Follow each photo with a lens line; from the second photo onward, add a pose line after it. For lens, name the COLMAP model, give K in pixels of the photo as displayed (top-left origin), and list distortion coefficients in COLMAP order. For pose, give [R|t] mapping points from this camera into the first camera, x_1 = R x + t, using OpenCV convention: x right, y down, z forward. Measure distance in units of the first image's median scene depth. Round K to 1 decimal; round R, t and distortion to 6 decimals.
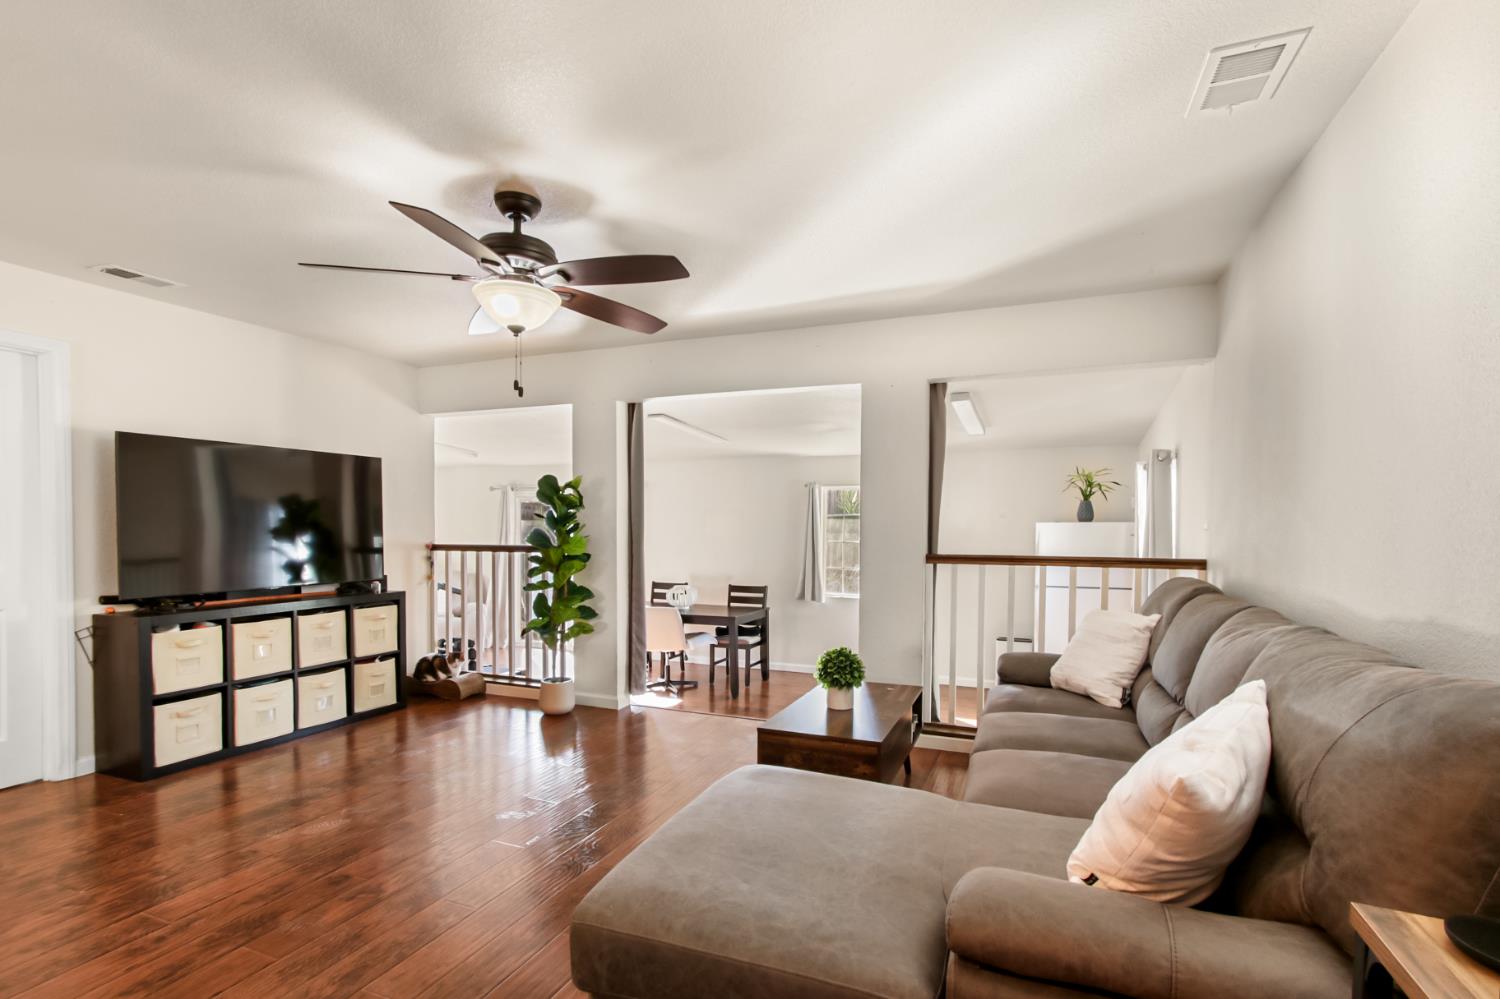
lens RADIAL K [[704.3, 0, 757.1], [0, 704.3, 539.1], [0, 0, 1]] dist [0.004533, 0.000931]
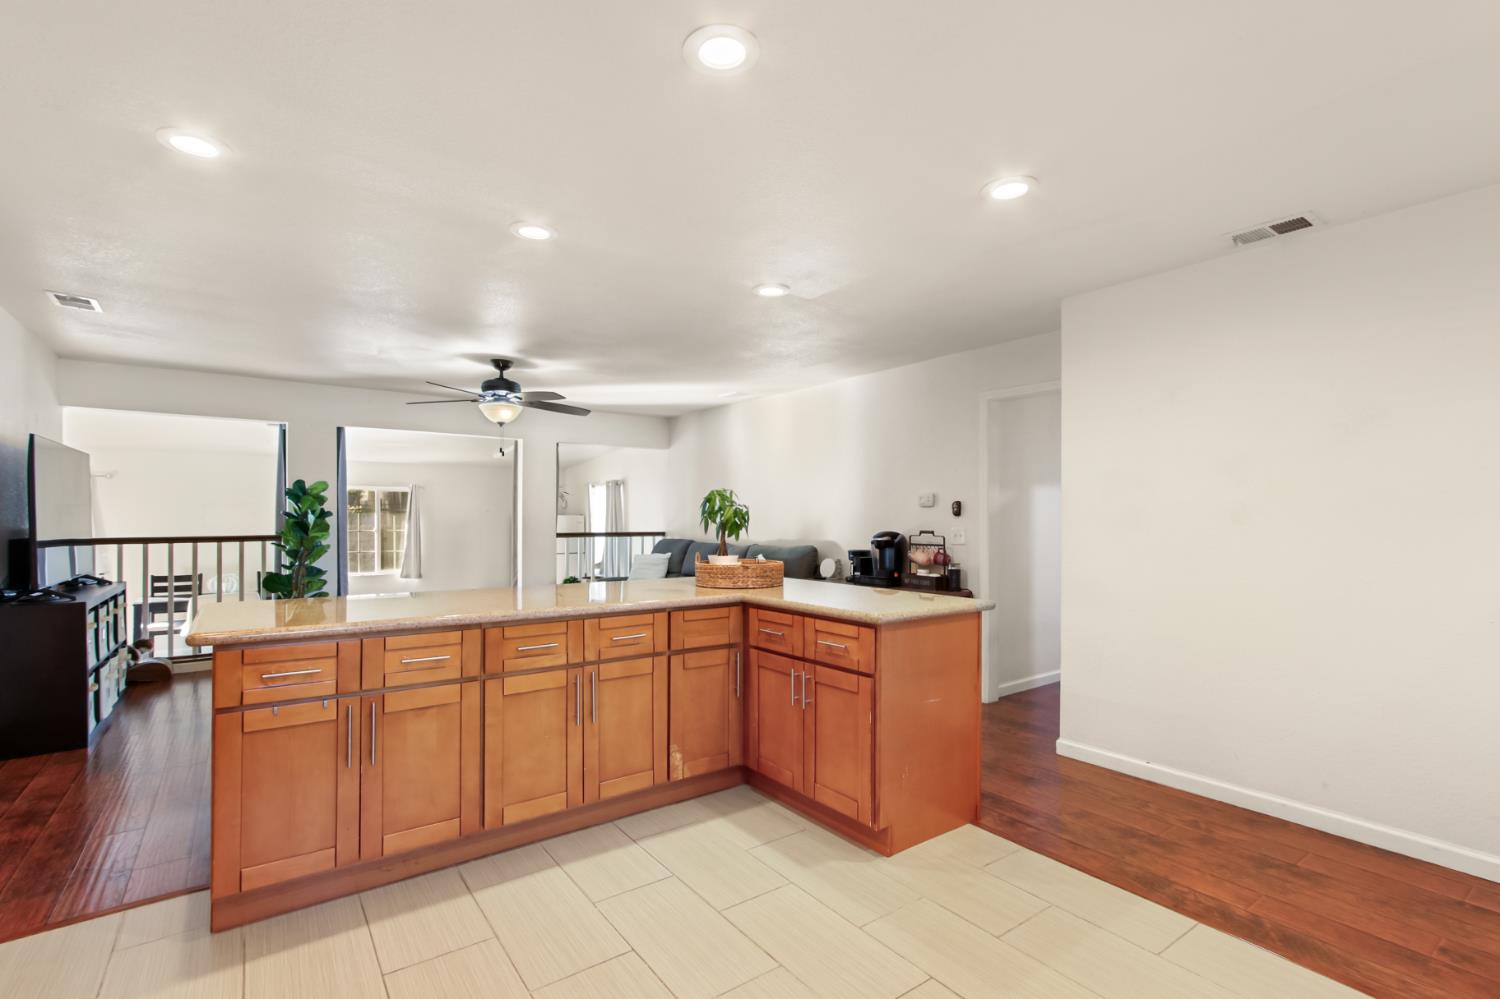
lens RADIAL K [[688.1, 0, 756.1], [0, 688.1, 520.0], [0, 0, 1]] dist [-0.000935, 0.000112]
pose [[0.528978, -0.004619, 0.848623, -1.080310], [0.014045, 0.999896, -0.003313, -0.002602], [-0.848519, 0.013672, 0.528988, -0.442365]]
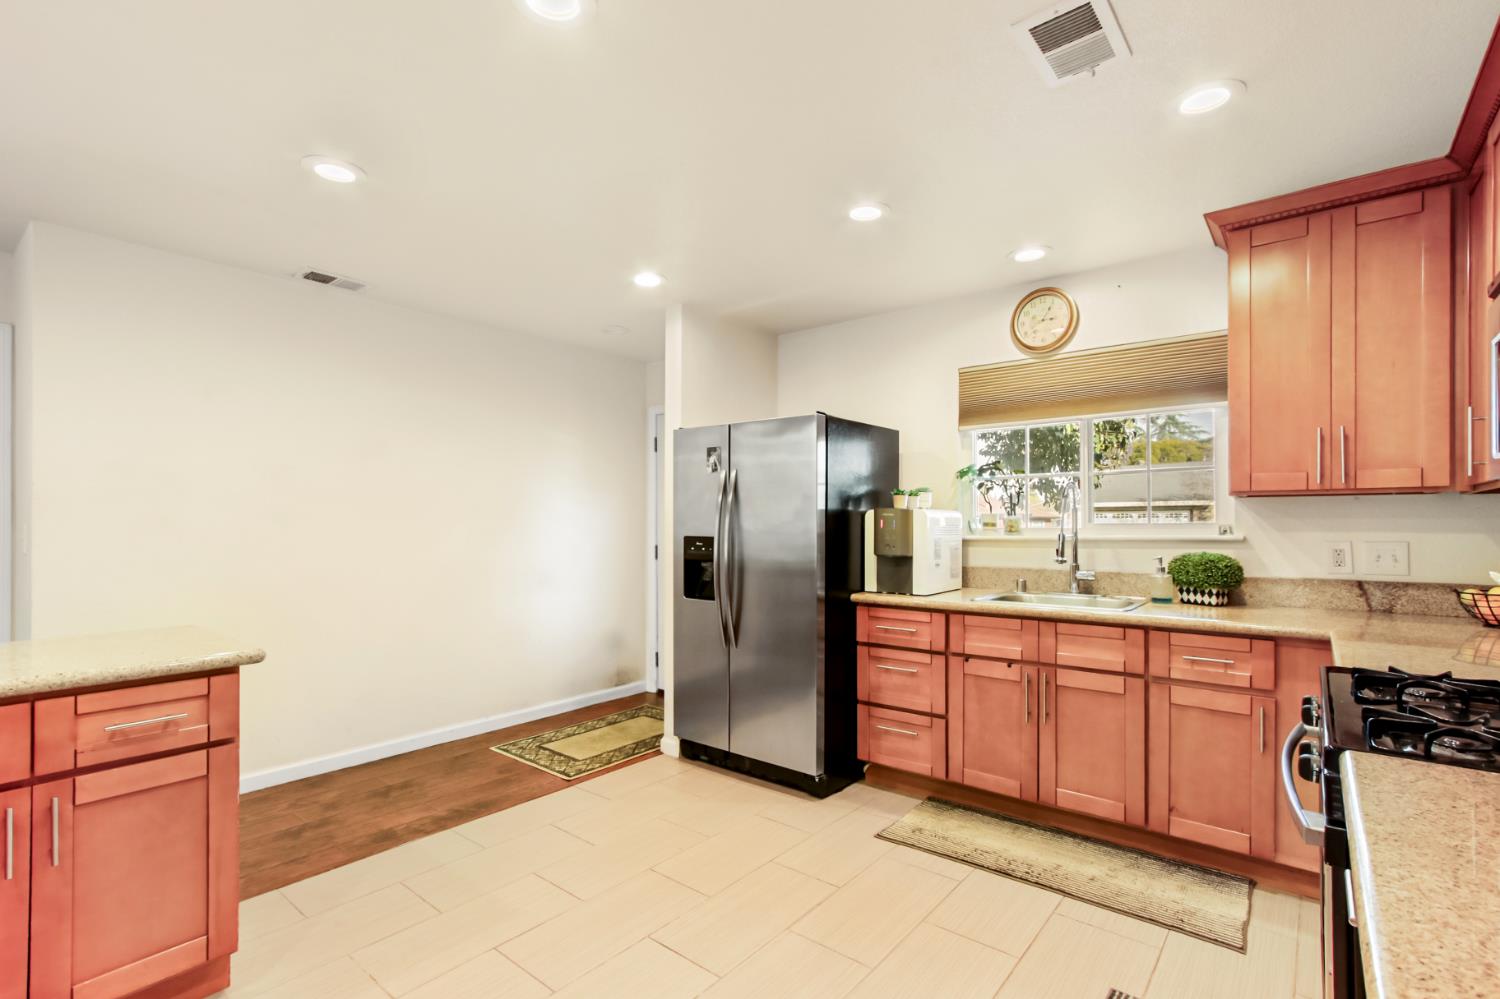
lens RADIAL K [[688.1, 0, 756.1], [0, 688.1, 520.0], [0, 0, 1]] dist [-0.000935, 0.000112]
pose [[-0.954852, -0.001027, 0.297081, -0.950989], [0.002199, 0.999942, 0.010525, -0.008757], [-0.297075, 0.010703, -0.954794, 0.135204]]
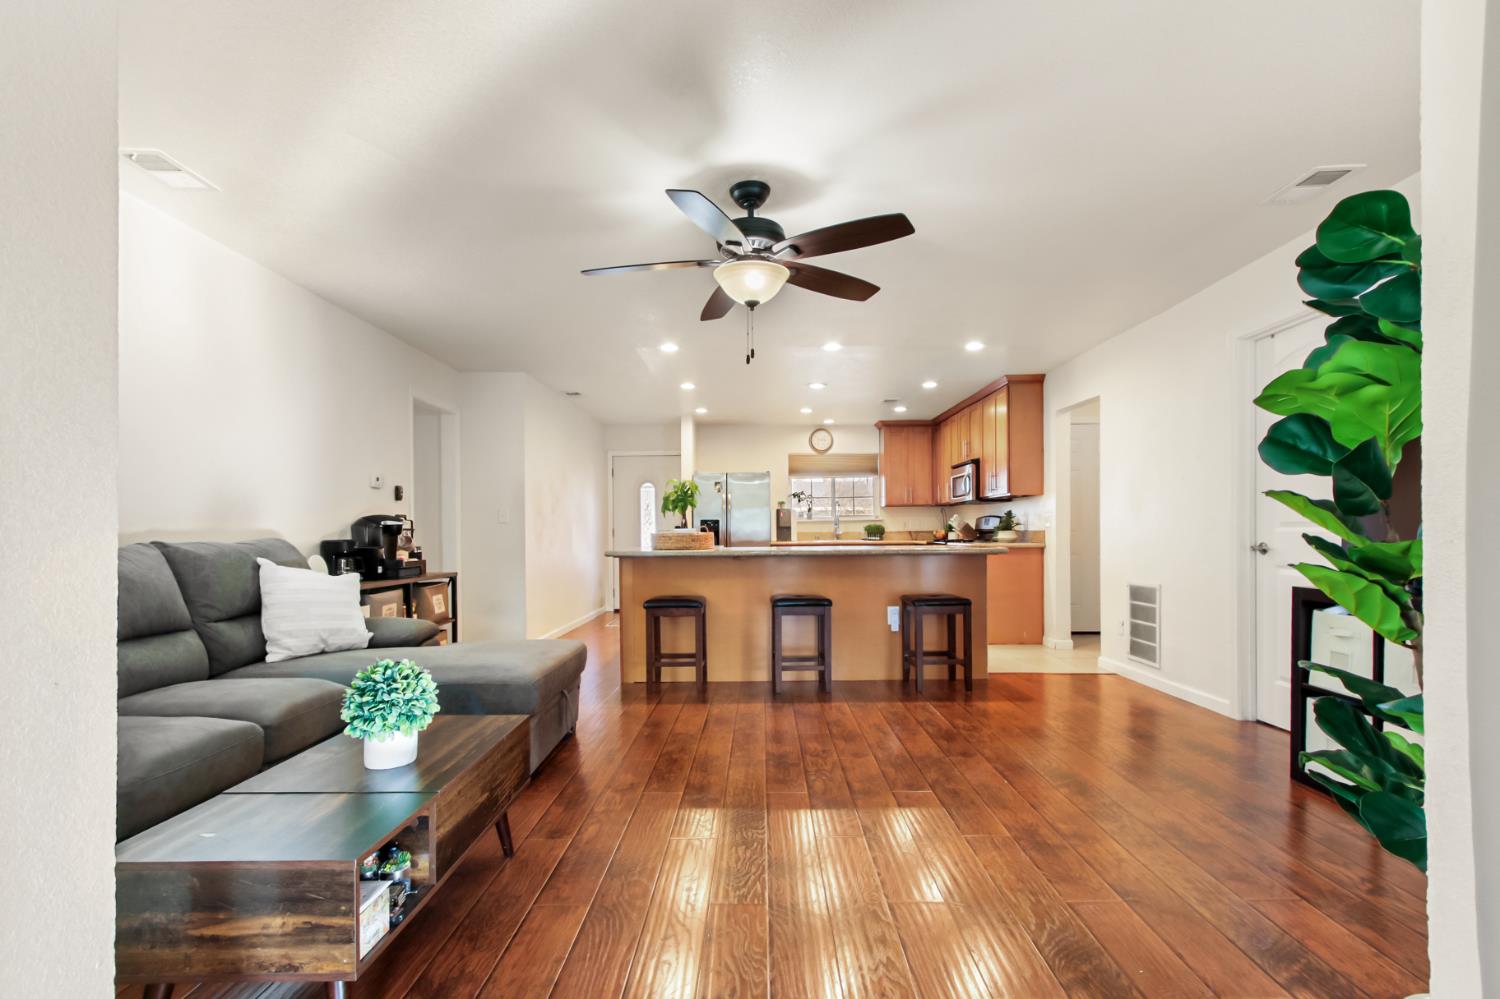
lens RADIAL K [[704.3, 0, 757.1], [0, 704.3, 539.1], [0, 0, 1]] dist [0.004533, 0.000931]
pose [[-0.928991, 0.007902, -0.370019, 0.037544], [-0.000500, 0.999744, 0.022607, 0.031774], [0.370103, 0.021187, -0.928749, 1.332023]]
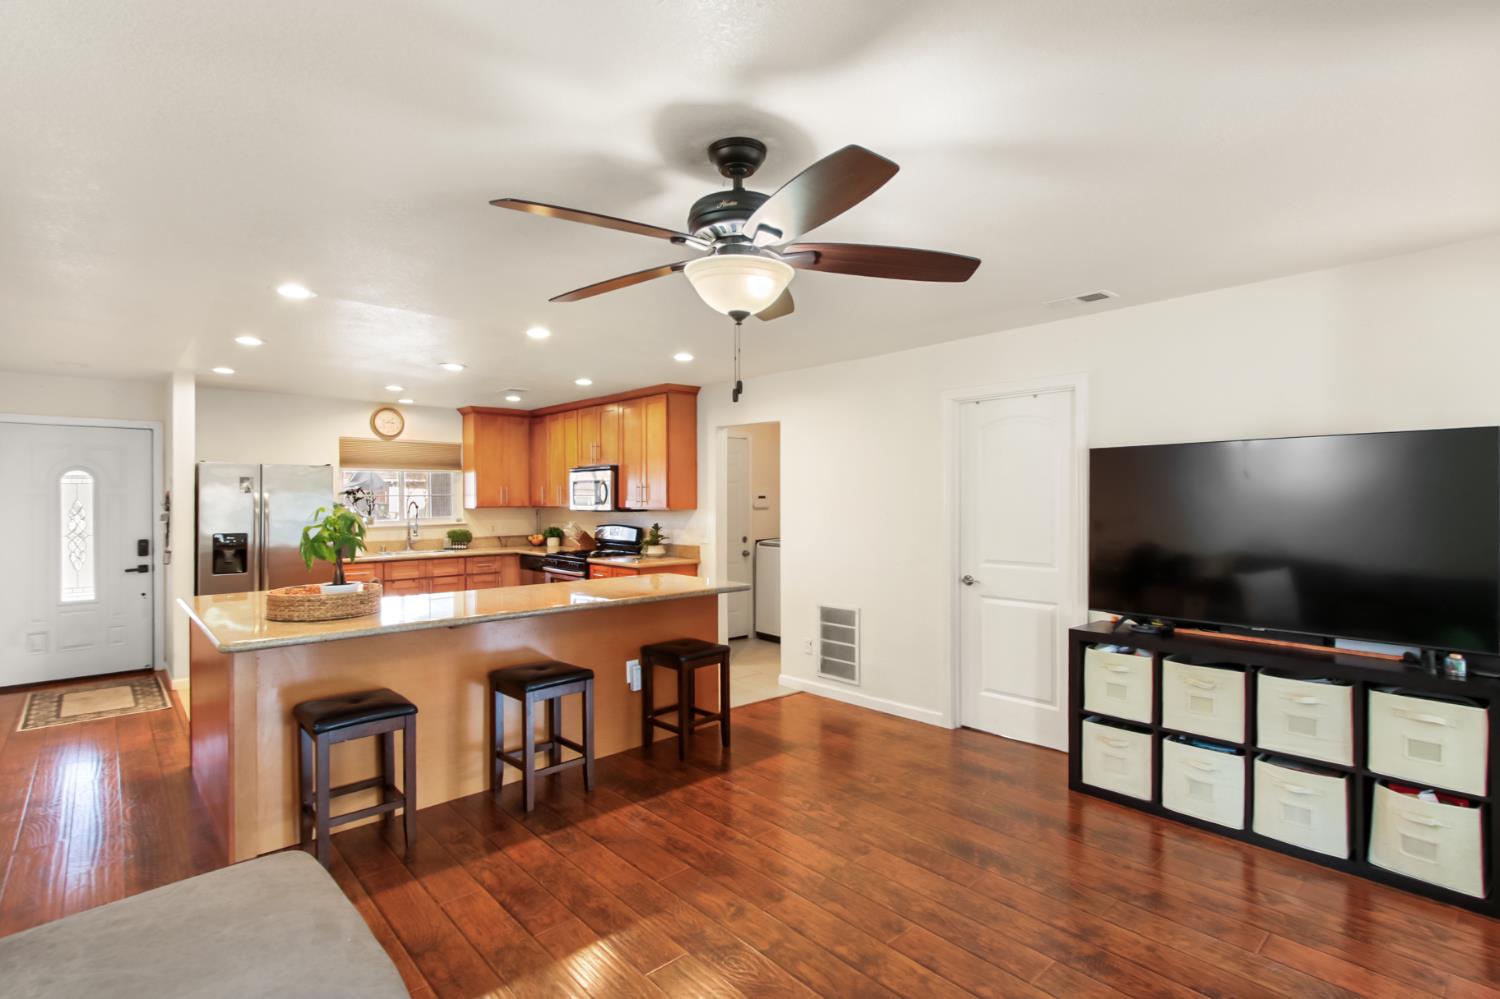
lens RADIAL K [[713.2, 0, 755.4], [0, 713.2, 503.2], [0, 0, 1]] dist [0.002269, 0.001367]
pose [[-0.428008, 0.003820, -0.903767, 0.229247], [-0.012720, 0.999867, 0.010250, -0.067417], [0.903686, 0.015883, -0.427902, 0.872848]]
